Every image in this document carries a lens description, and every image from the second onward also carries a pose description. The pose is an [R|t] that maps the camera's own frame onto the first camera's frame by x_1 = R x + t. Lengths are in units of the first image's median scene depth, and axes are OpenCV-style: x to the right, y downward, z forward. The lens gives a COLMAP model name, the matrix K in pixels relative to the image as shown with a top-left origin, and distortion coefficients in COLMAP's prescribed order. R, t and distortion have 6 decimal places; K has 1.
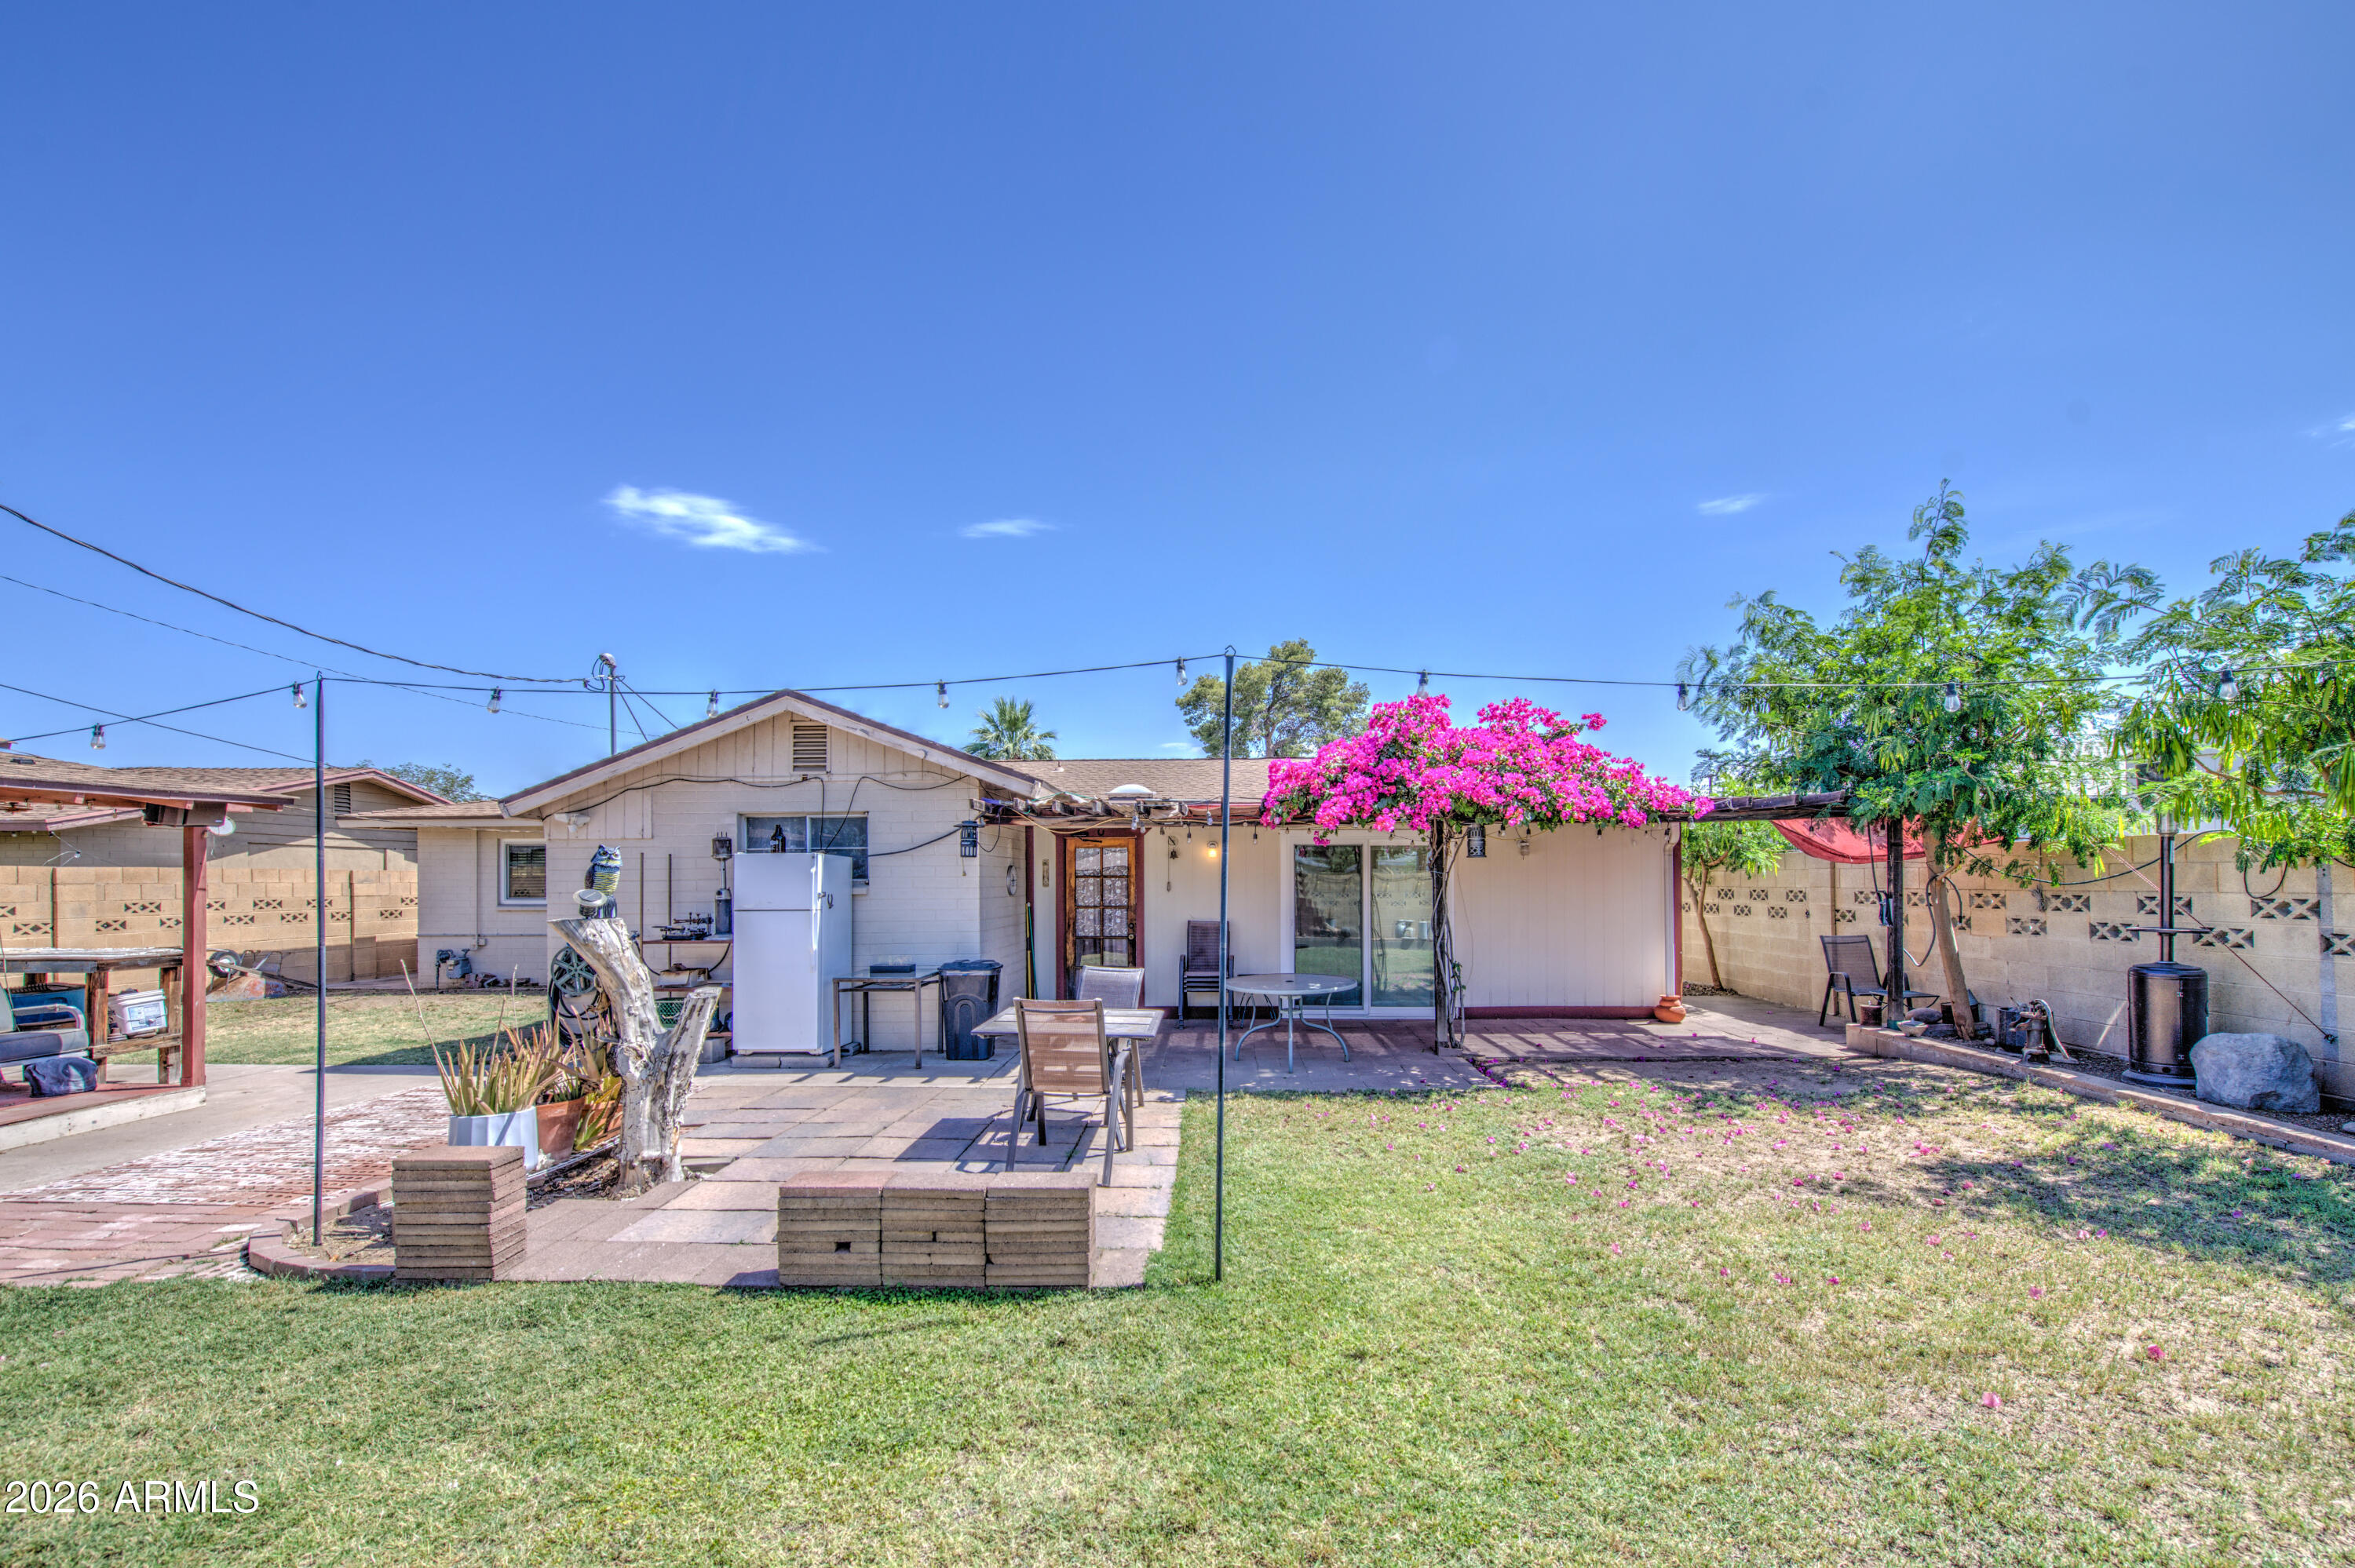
lens RADIAL K [[985.9, 0, 1185.6], [0, 985.9, 883.8], [0, 0, 1]] dist [-0.000767, 0.000652]
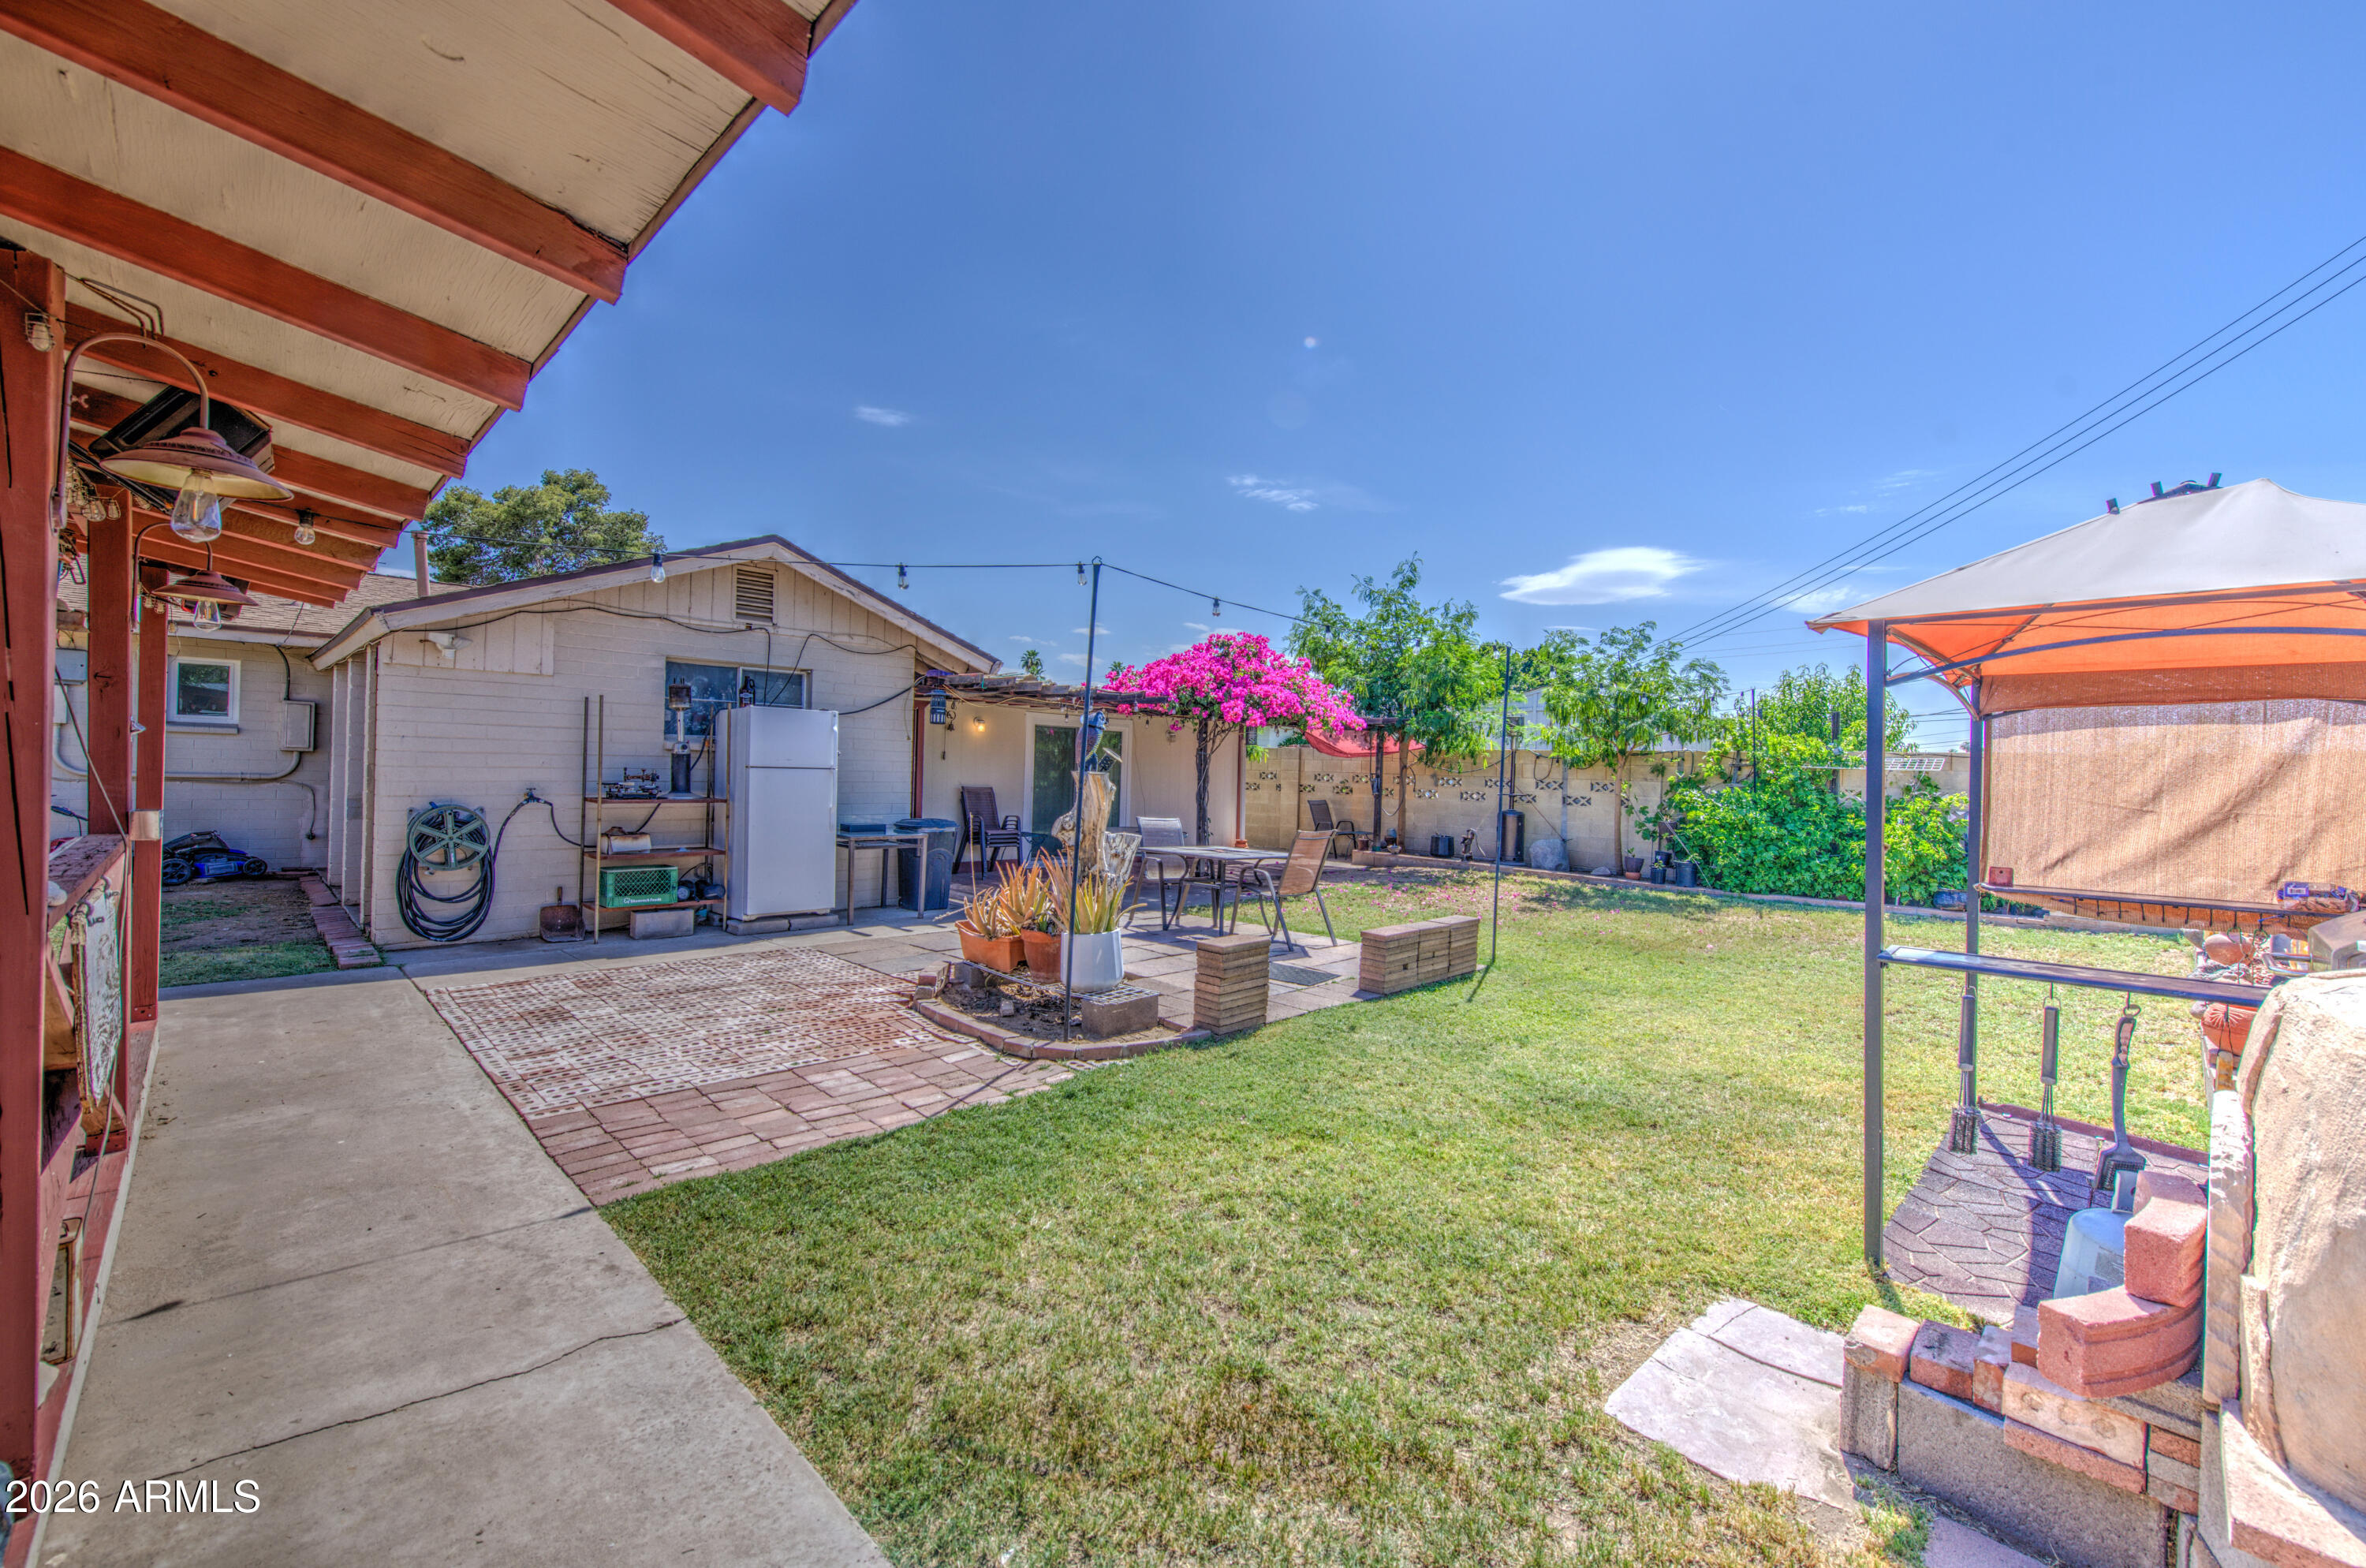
lens RADIAL K [[998.5, 0, 1183.1], [0, 998.5, 783.6], [0, 0, 1]] dist [-0.000288, -0.000900]
pose [[0.666592, 0.014913, 0.745273, -0.856422], [-0.032291, 0.999439, 0.008883, 0.020303], [-0.744723, -0.029988, 0.666700, 0.061115]]
